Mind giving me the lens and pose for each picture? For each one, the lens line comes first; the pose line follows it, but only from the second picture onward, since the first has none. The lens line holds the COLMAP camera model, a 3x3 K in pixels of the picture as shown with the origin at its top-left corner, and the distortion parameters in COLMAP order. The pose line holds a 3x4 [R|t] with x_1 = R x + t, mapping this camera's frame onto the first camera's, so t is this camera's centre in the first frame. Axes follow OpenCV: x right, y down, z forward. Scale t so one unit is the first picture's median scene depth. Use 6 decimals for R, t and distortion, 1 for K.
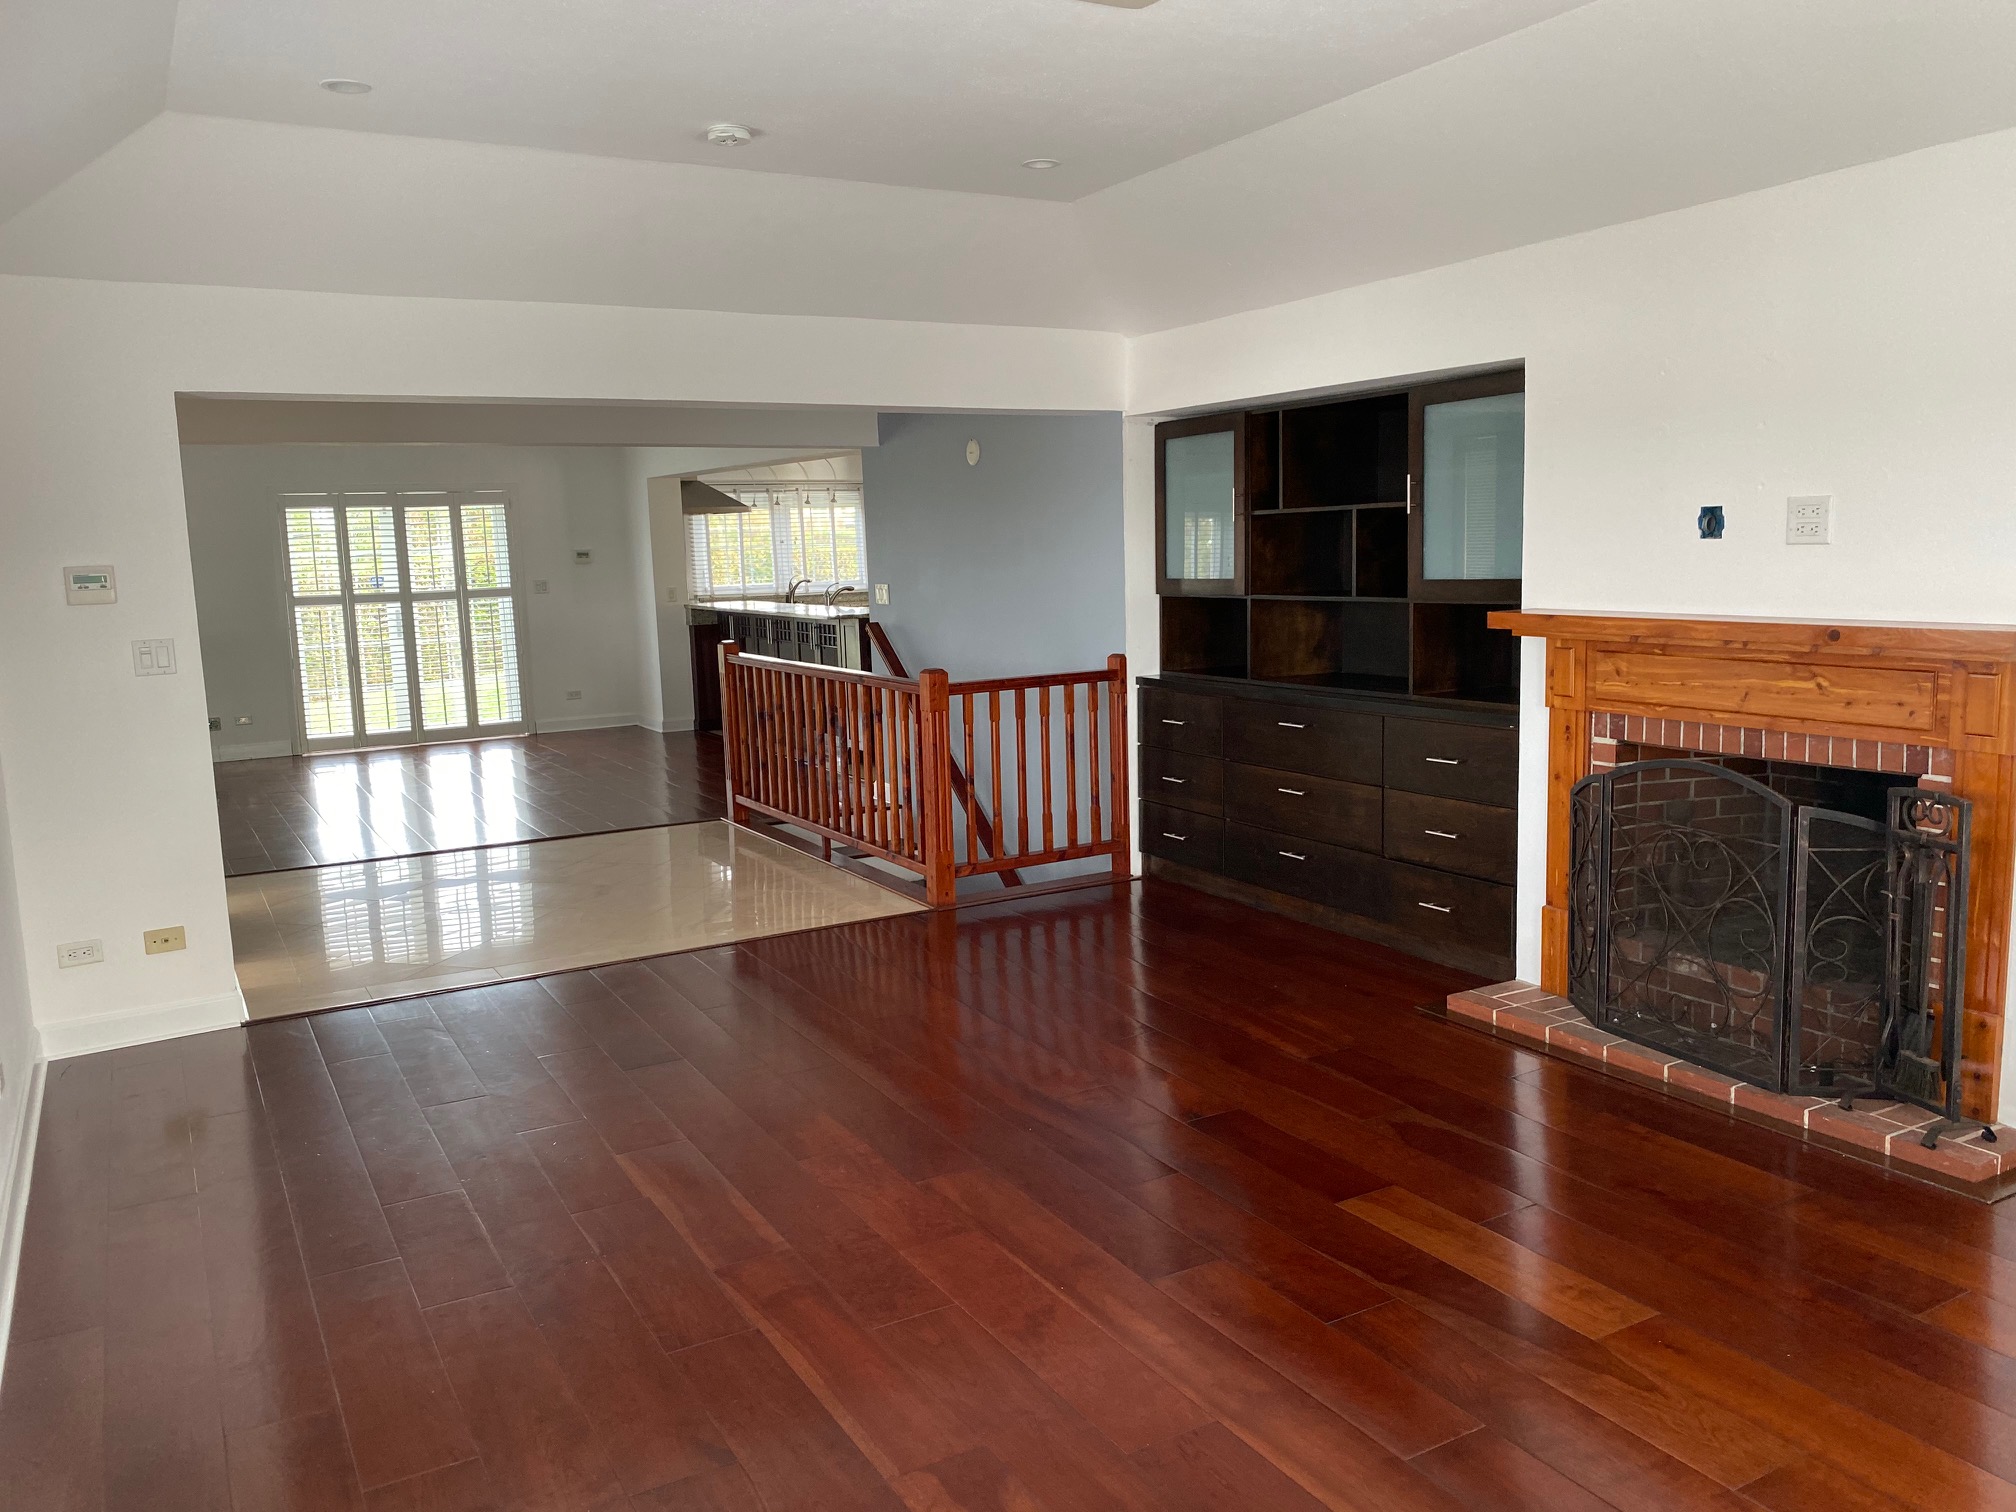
lens RADIAL K [[1562.3, 0, 1003.4], [0, 1562.3, 765.4], [0, 0, 1]] dist [-0.005554, -0.008133]
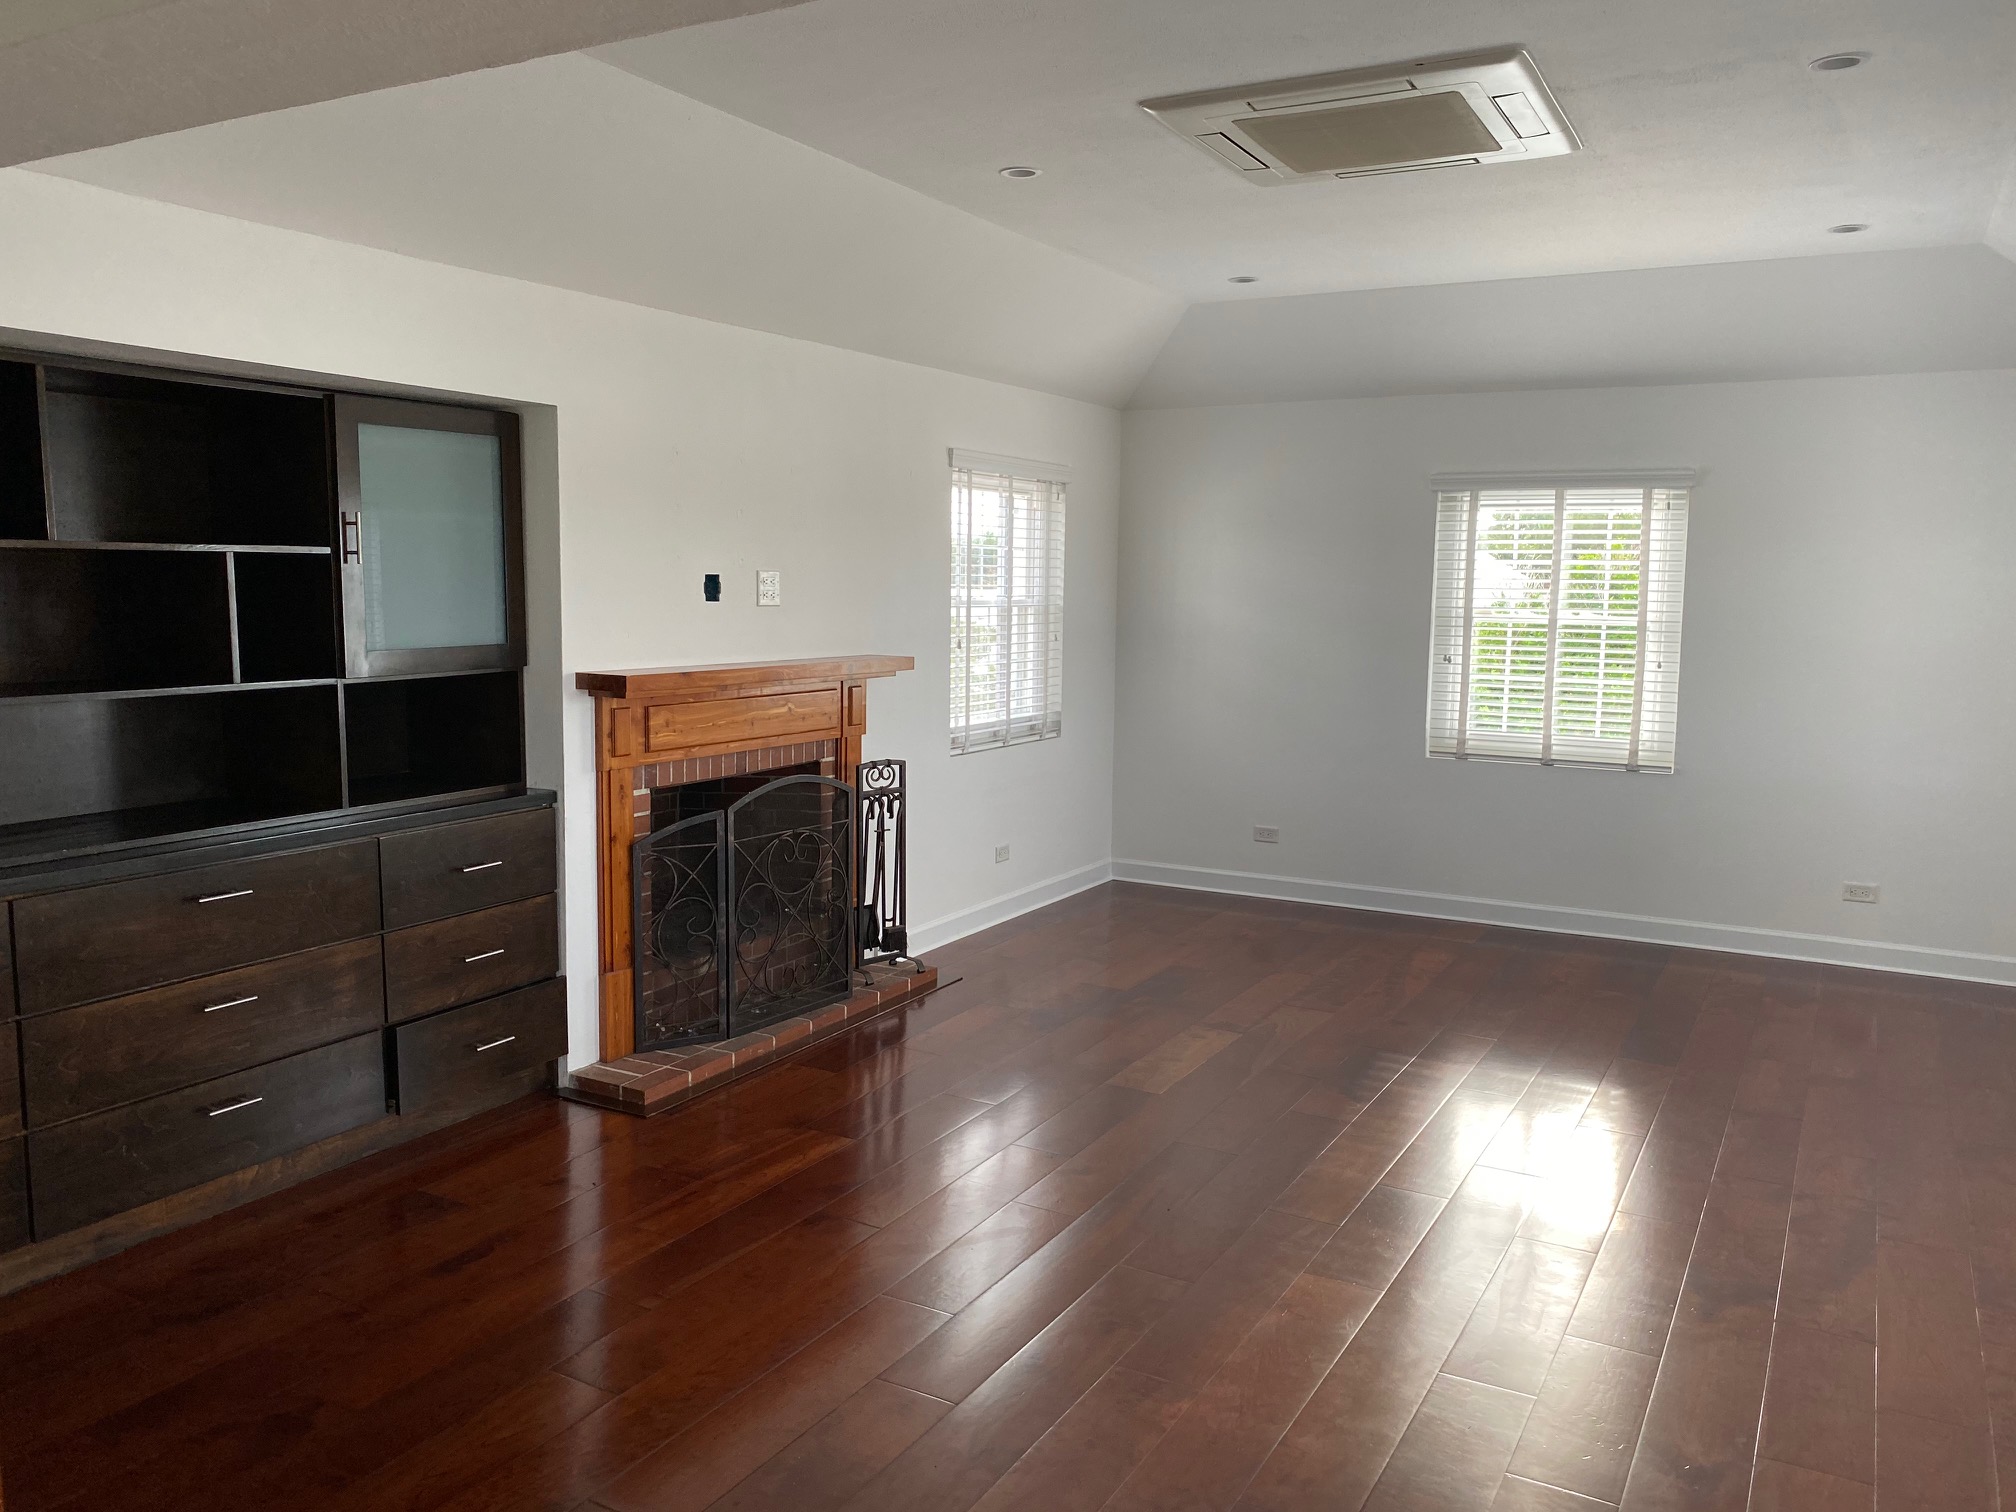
lens RADIAL K [[1562.3, 0, 1000.2], [0, 1562.3, 746.6], [0, 0, 1]] dist [-0.005554, -0.008133]
pose [[-0.534156, -0.059316, 0.843302, -0.621923], [0.131248, 0.979621, 0.152039, -0.172552], [-0.835135, 0.191894, -0.515486, 1.325135]]
